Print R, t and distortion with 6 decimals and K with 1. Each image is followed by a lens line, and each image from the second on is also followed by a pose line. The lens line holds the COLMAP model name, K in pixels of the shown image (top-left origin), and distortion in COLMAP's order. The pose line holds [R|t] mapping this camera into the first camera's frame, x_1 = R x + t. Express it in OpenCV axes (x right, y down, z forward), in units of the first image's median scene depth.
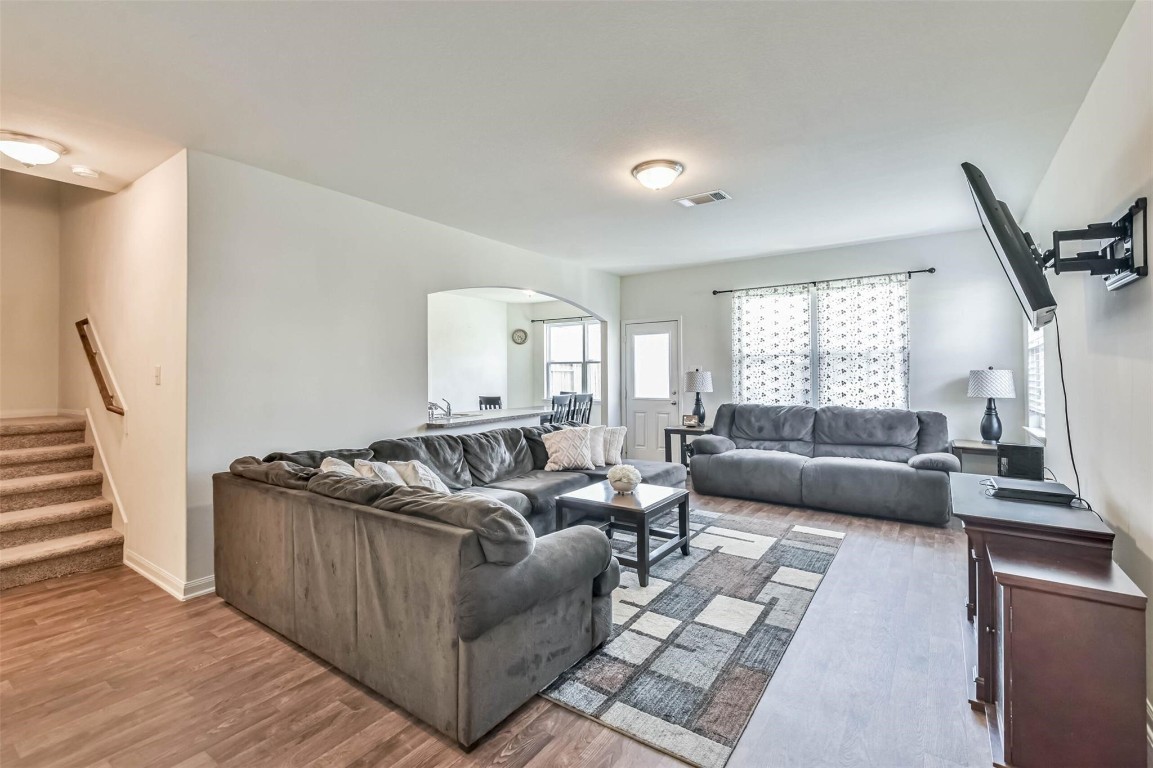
lens RADIAL K [[507.5, 0, 581.1], [0, 507.5, 367.4], [0, 0, 1]] dist [0.002933, 0.000202]
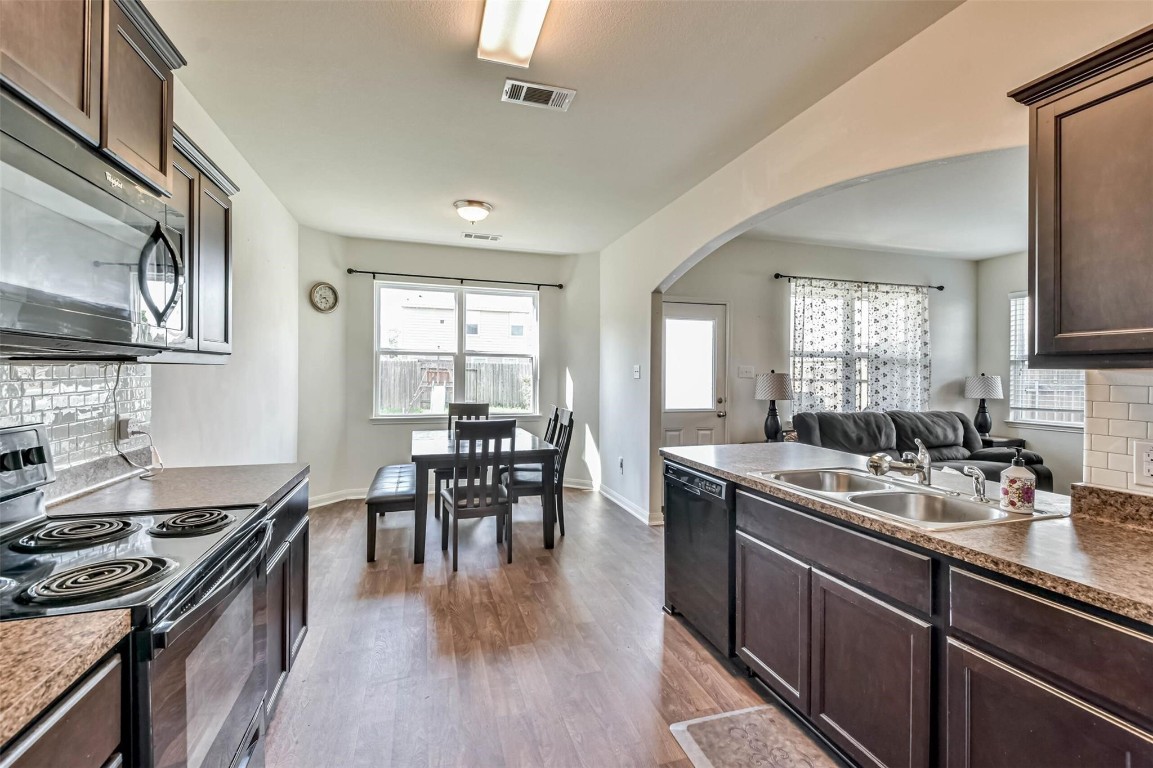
lens RADIAL K [[491.6, 0, 574.1], [0, 491.6, 375.8], [0, 0, 1]] dist [0.015202, -0.000320]
pose [[0.610313, 0.007425, 0.792125, -0.624519], [-0.022497, 0.999715, 0.007963, 0.014648], [-0.791841, -0.022680, 0.610307, 0.867763]]
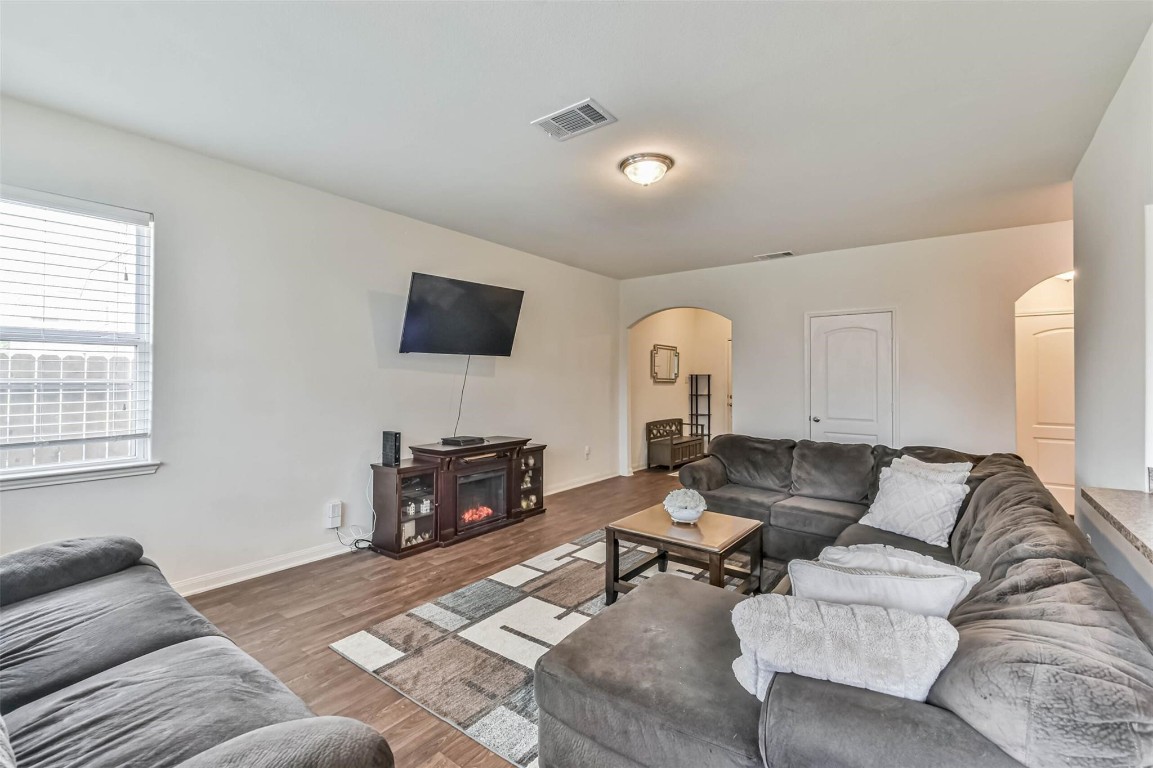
lens RADIAL K [[491.6, 0, 574.1], [0, 491.6, 375.8], [0, 0, 1]] dist [0.015202, -0.000320]
pose [[-0.998472, 0.002617, 0.055199, 0.142452], [0.001780, 0.999883, -0.015200, 0.010648], [-0.055233, -0.015079, -0.998360, 1.156965]]
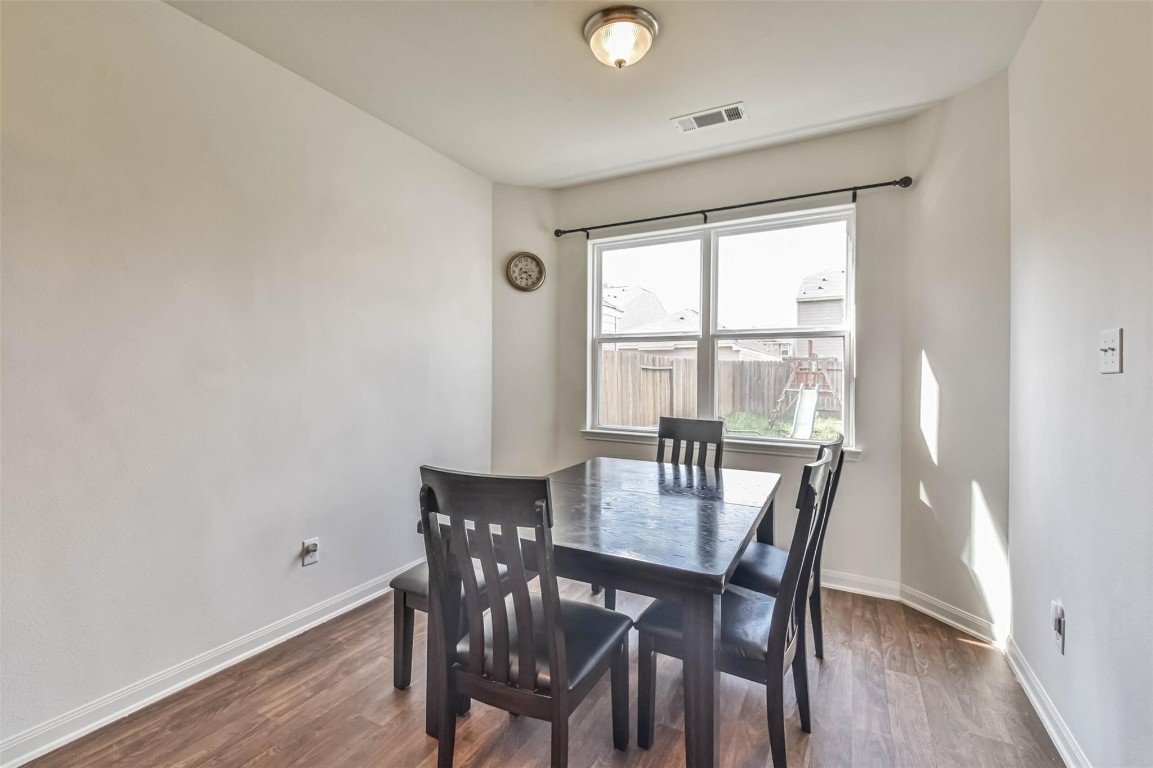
lens RADIAL K [[491.6, 0, 574.1], [0, 491.6, 375.8], [0, 0, 1]] dist [0.015202, -0.000320]
pose [[0.989527, 0.008382, 0.144104, -0.239292], [-0.010669, 0.999829, 0.015105, 0.025226], [-0.143952, -0.016484, 0.989447, 1.069369]]
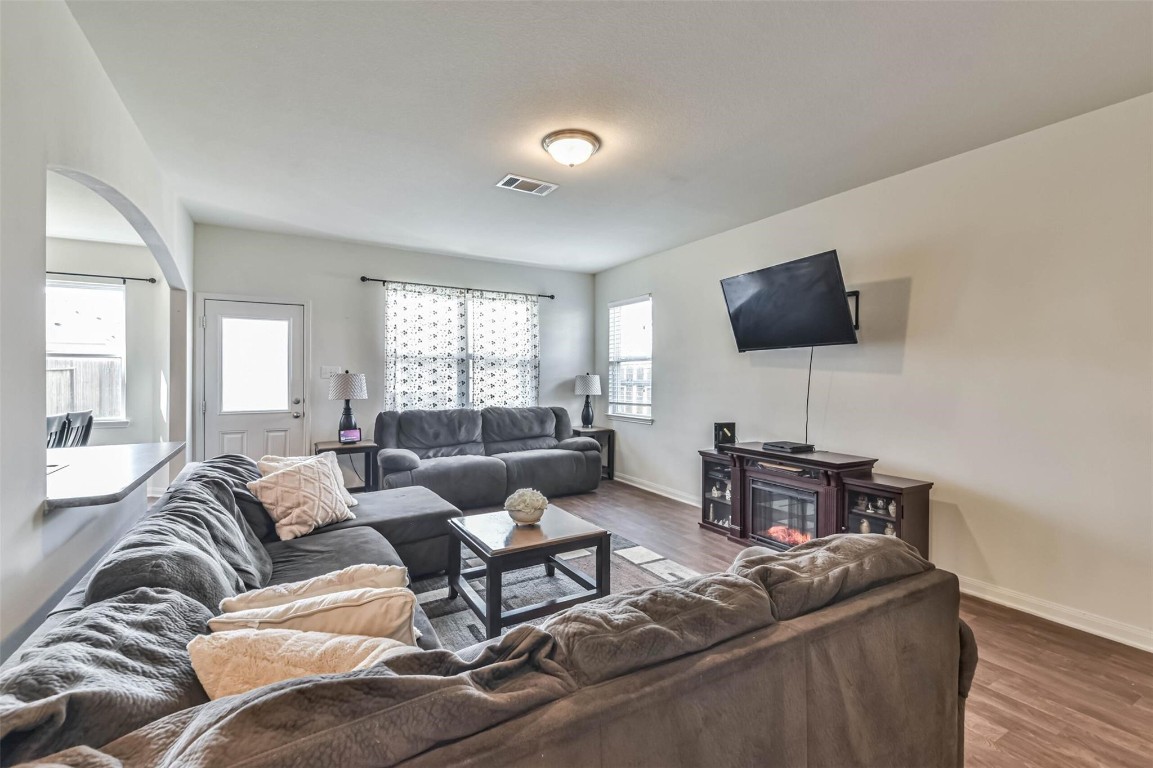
lens RADIAL K [[491.6, 0, 574.1], [0, 491.6, 375.8], [0, 0, 1]] dist [0.015202, -0.000320]
pose [[0.410769, 0.009717, 0.911688, -0.372790], [-0.015077, 0.999879, -0.003864, 0.010550], [-0.911615, -0.012159, 0.410865, 0.392050]]
